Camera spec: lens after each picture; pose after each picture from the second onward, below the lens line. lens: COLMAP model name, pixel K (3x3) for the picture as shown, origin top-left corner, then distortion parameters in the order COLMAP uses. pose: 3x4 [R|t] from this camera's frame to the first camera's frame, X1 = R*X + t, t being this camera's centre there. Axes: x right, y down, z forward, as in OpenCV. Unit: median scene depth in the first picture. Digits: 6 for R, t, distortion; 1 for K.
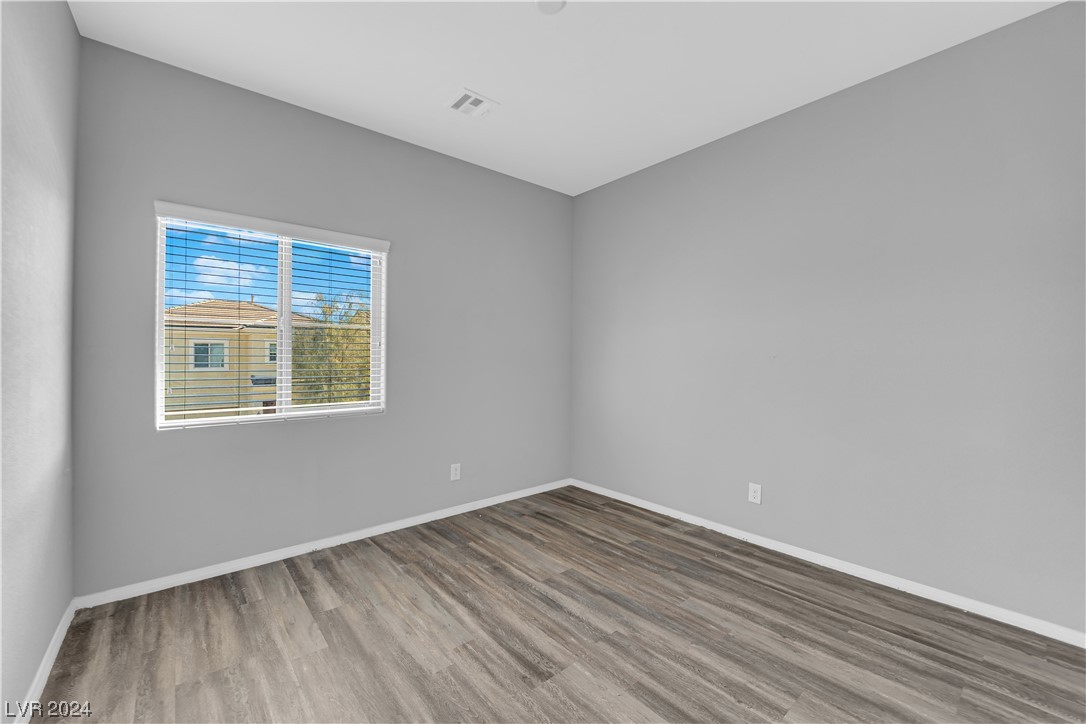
lens RADIAL K [[434.9, 0, 541.1], [0, 434.9, 357.6], [0, 0, 1]] dist [-0.006440, -0.006336]
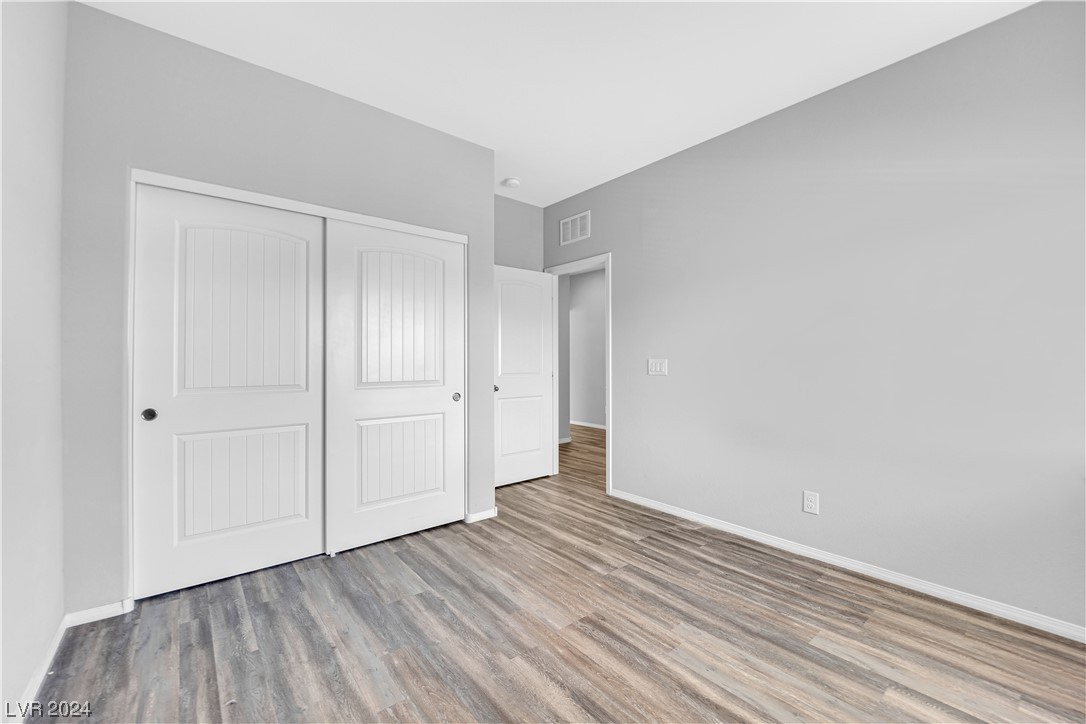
lens RADIAL K [[434.9, 0, 541.1], [0, 434.9, 357.6], [0, 0, 1]] dist [-0.006440, -0.006336]
pose [[-0.999872, -0.004796, 0.015288, 0.105434], [-0.004916, 0.999958, -0.007757, 0.025227], [-0.015250, -0.007832, -0.999853, 1.970559]]
